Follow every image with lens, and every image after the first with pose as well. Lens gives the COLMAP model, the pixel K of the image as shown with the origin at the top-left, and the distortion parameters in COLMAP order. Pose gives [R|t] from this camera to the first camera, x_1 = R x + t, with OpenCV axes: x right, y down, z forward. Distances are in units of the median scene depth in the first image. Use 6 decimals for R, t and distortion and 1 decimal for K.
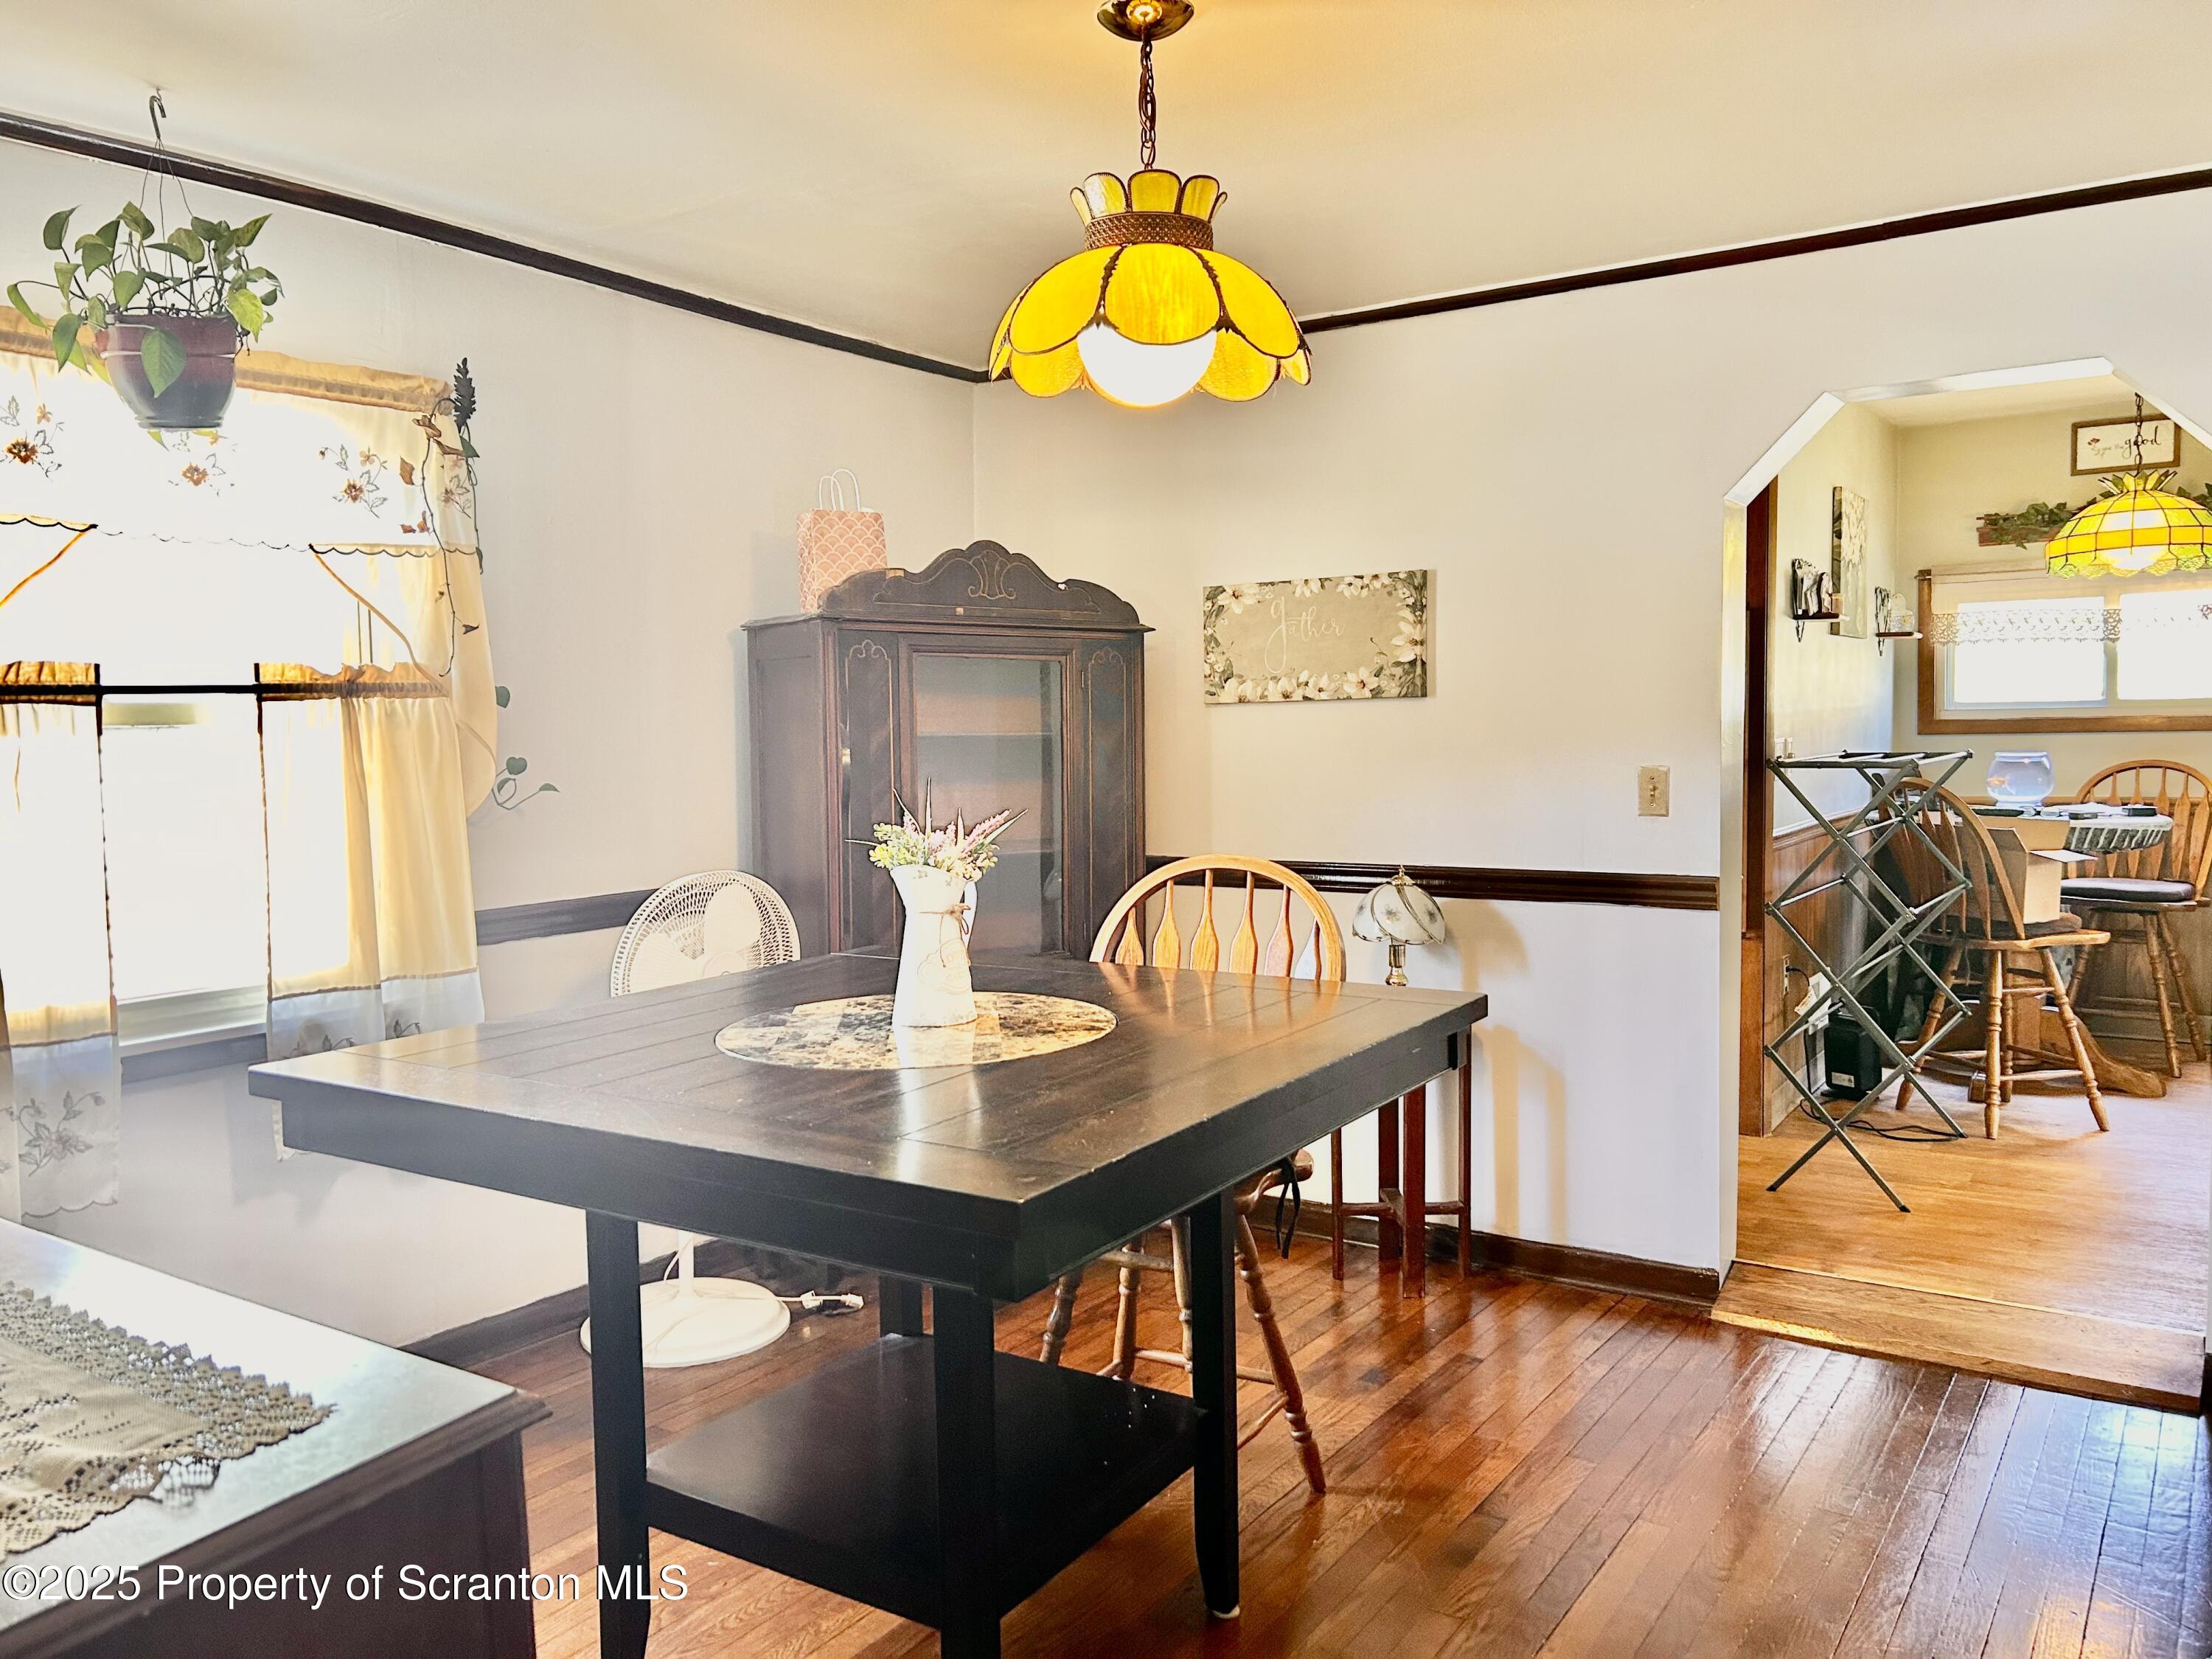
lens RADIAL K [[1653.3, 0, 1109.2], [0, 1653.3, 850.2], [0, 0, 1]] dist [0.056841, -0.064808]
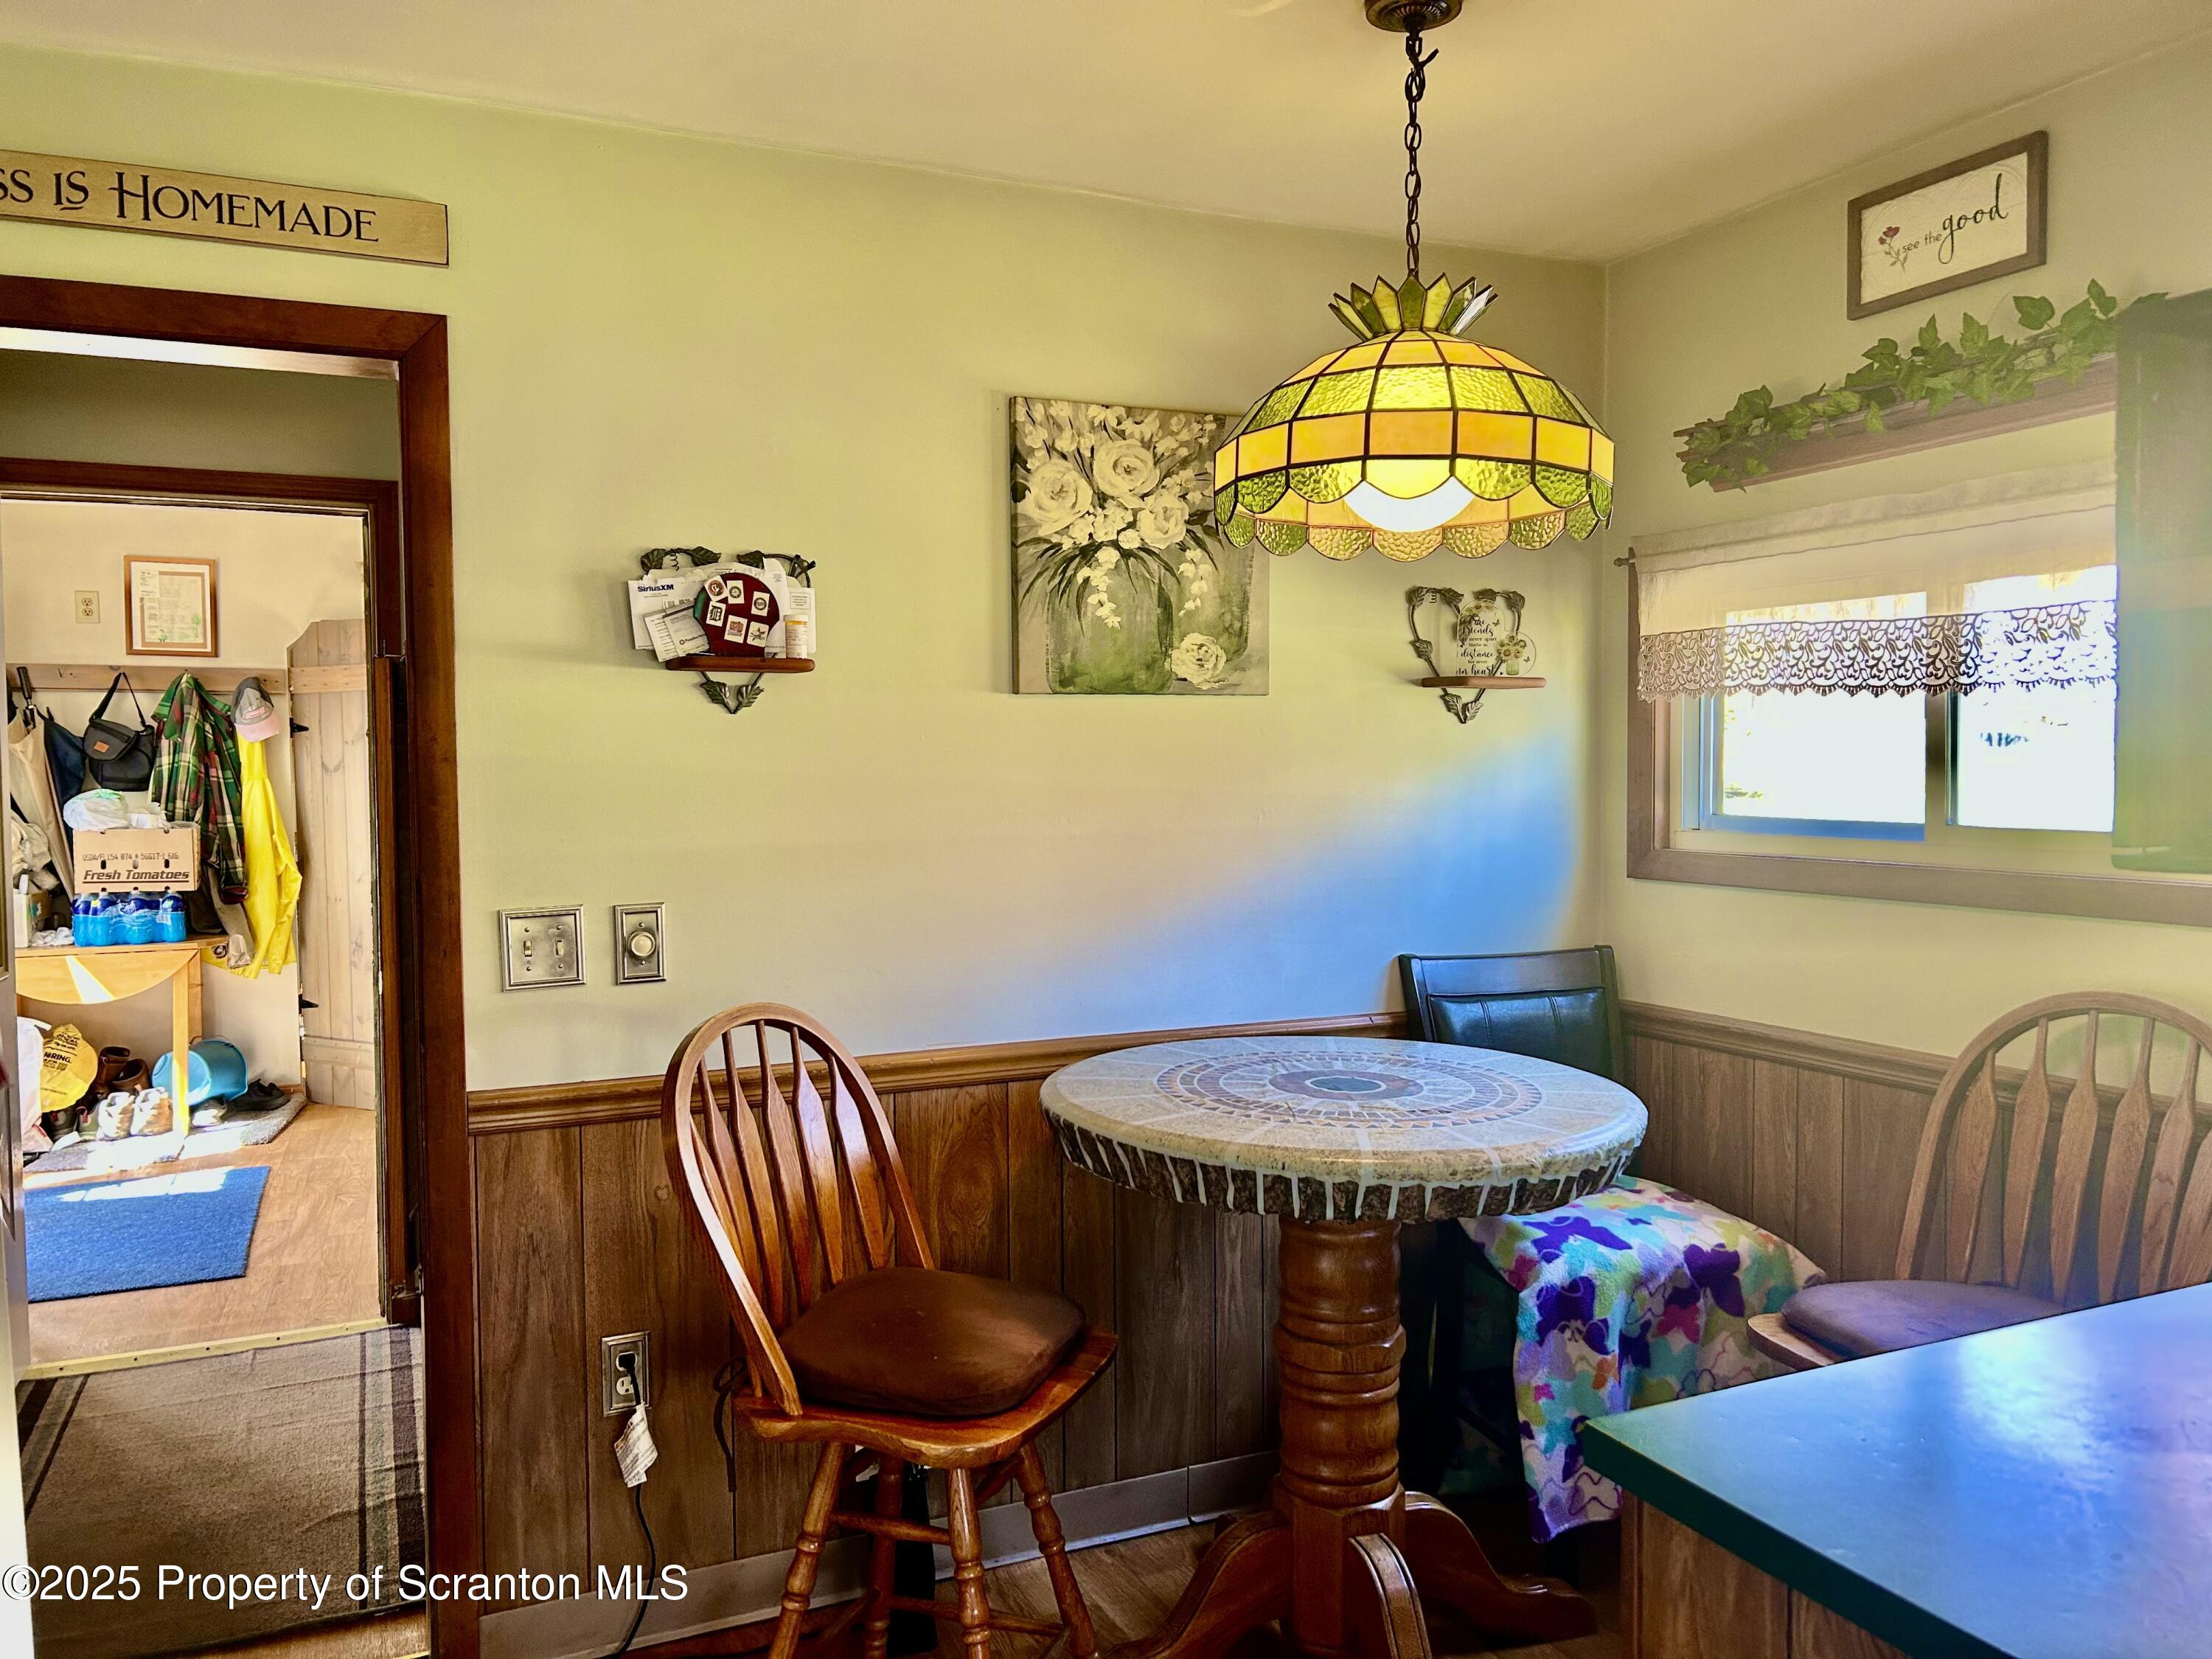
lens RADIAL K [[1668.7, 0, 1143.5], [0, 1668.7, 840.2], [0, 0, 1]] dist [-0.003299, -0.008913]
pose [[0.871800, 0.035009, -0.488610, 0.626123], [-0.040964, 0.999159, -0.001499, -0.077821], [0.488146, 0.021322, 0.872501, 0.524850]]
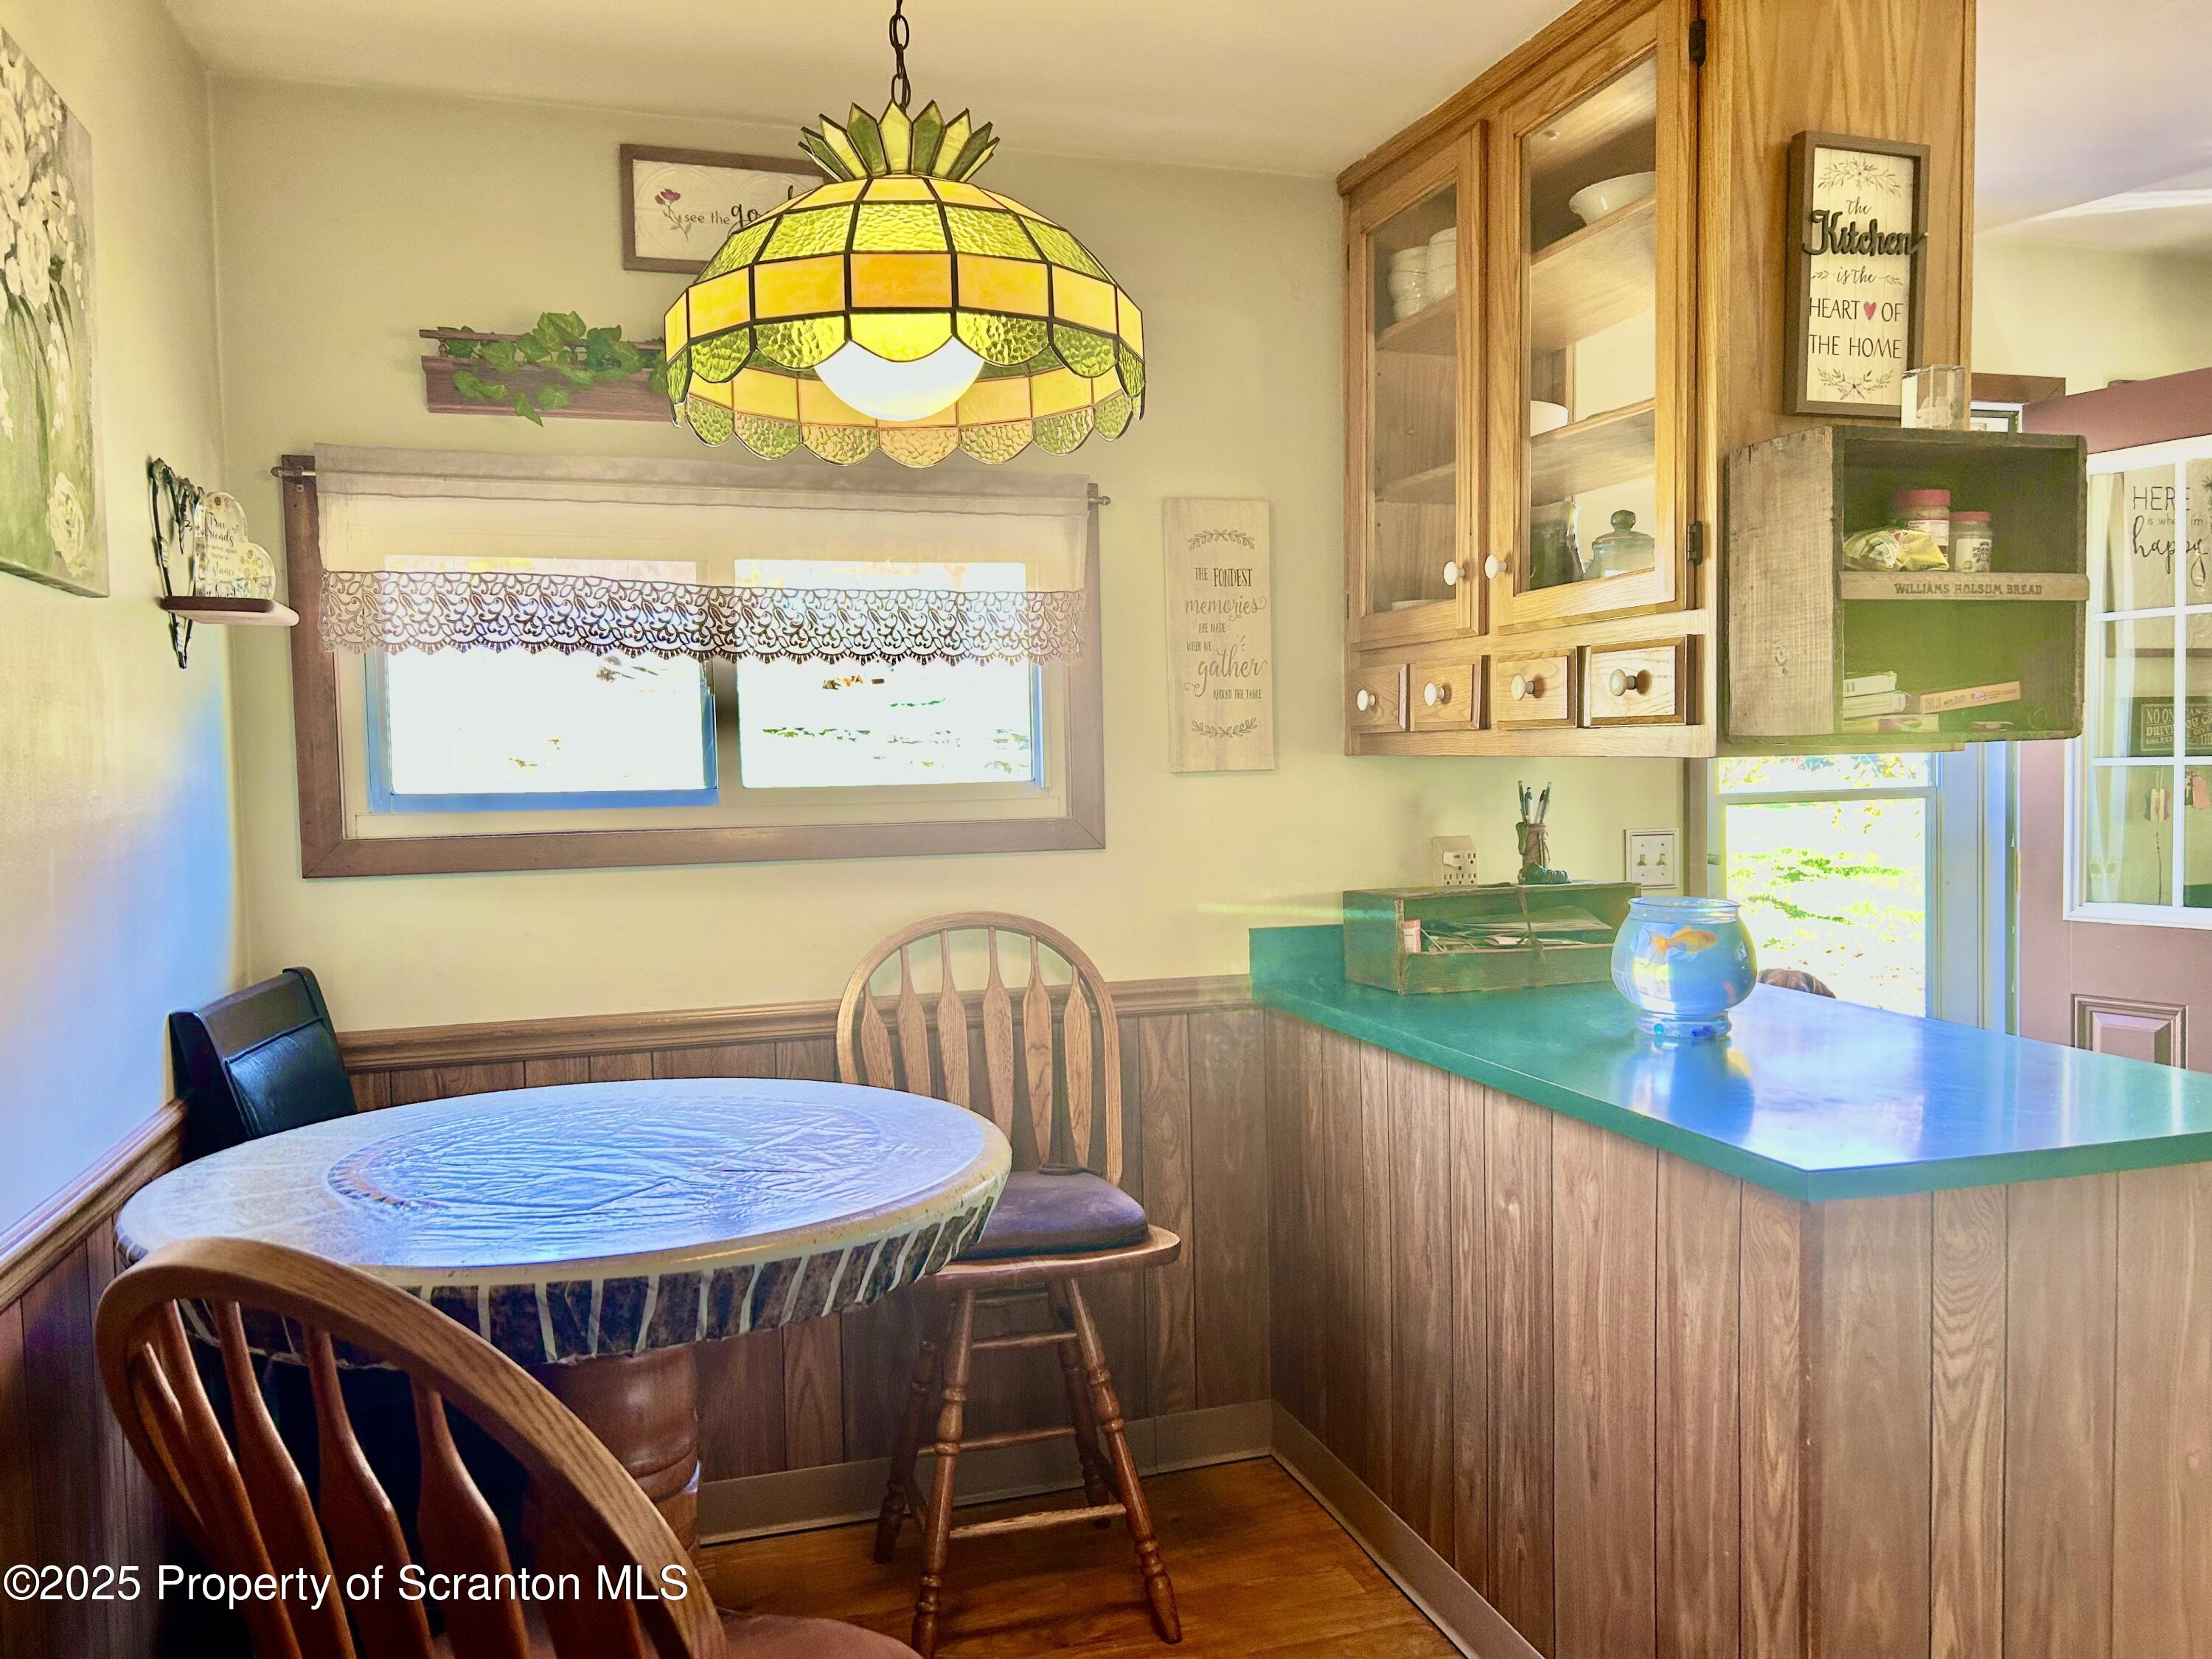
lens RADIAL K [[1653.3, 0, 1109.2], [0, 1653.3, 850.2], [0, 0, 1]] dist [0.056841, -0.064808]
pose [[0.621168, -0.032208, 0.783015, 0.311776], [0.058394, 0.998280, -0.005261, -0.066127], [-0.781499, 0.048991, 0.621981, 0.641635]]
